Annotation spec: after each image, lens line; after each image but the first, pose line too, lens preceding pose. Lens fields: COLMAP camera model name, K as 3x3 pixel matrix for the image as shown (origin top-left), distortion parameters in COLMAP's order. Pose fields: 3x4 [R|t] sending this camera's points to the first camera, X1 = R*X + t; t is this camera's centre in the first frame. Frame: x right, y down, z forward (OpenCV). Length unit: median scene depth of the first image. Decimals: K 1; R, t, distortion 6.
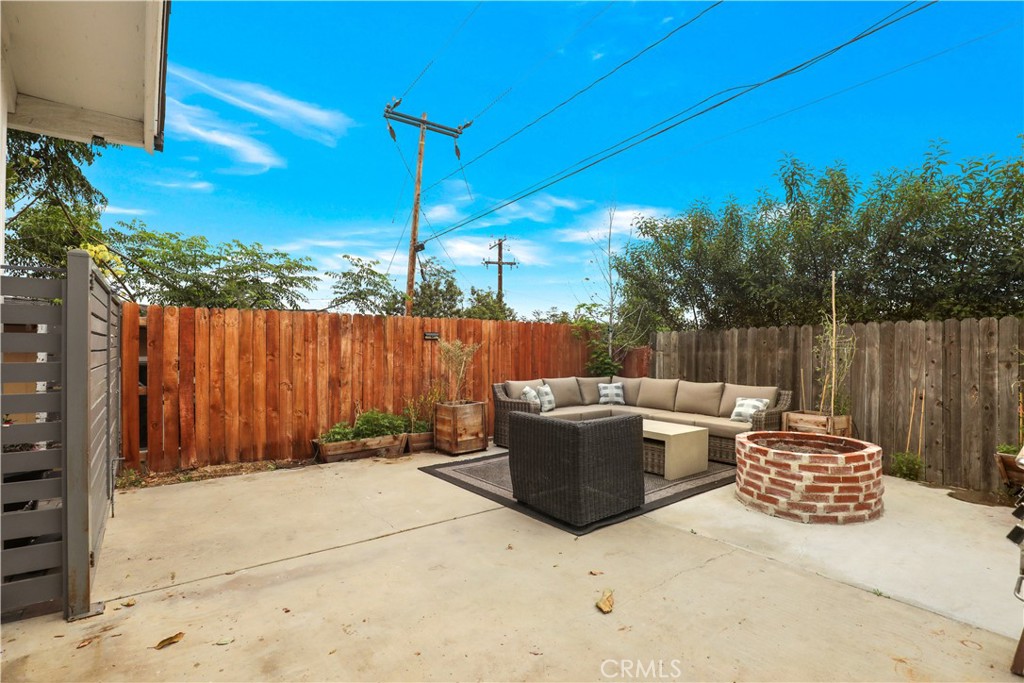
lens RADIAL K [[465.7, 0, 521.9], [0, 465.7, 347.0], [0, 0, 1]] dist [-0.032284, 0.000445]
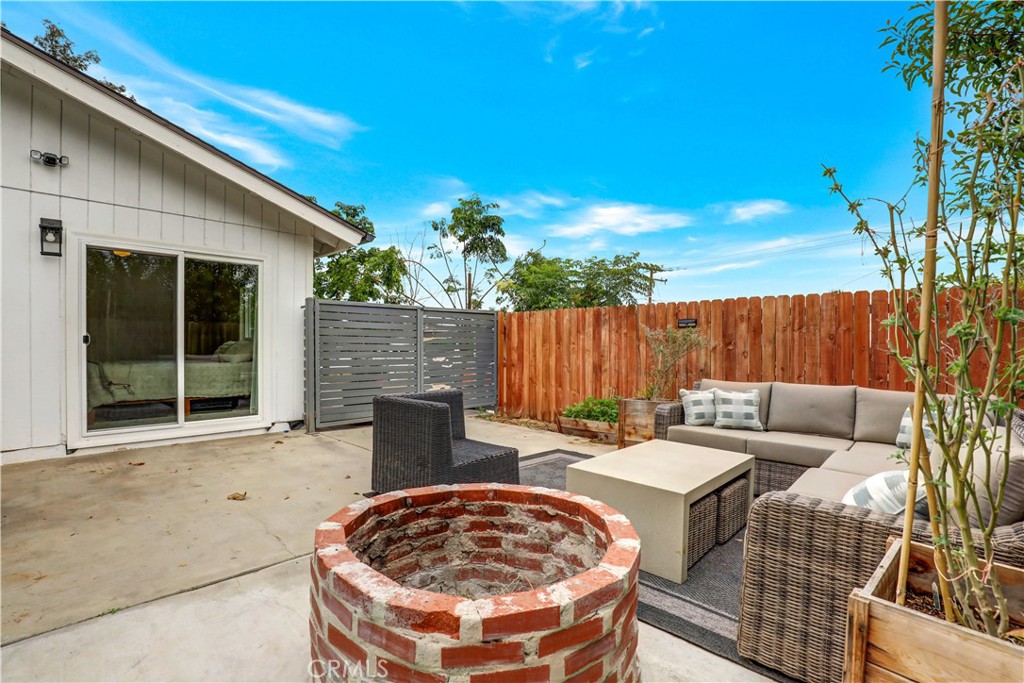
lens RADIAL K [[465.7, 0, 521.9], [0, 465.7, 347.0], [0, 0, 1]] dist [-0.032284, 0.000445]
pose [[0.158182, -0.002244, -0.987407, 0.707565], [-0.008186, 0.999960, -0.003584, 0.030701], [0.987376, 0.008650, 0.158157, 0.663357]]
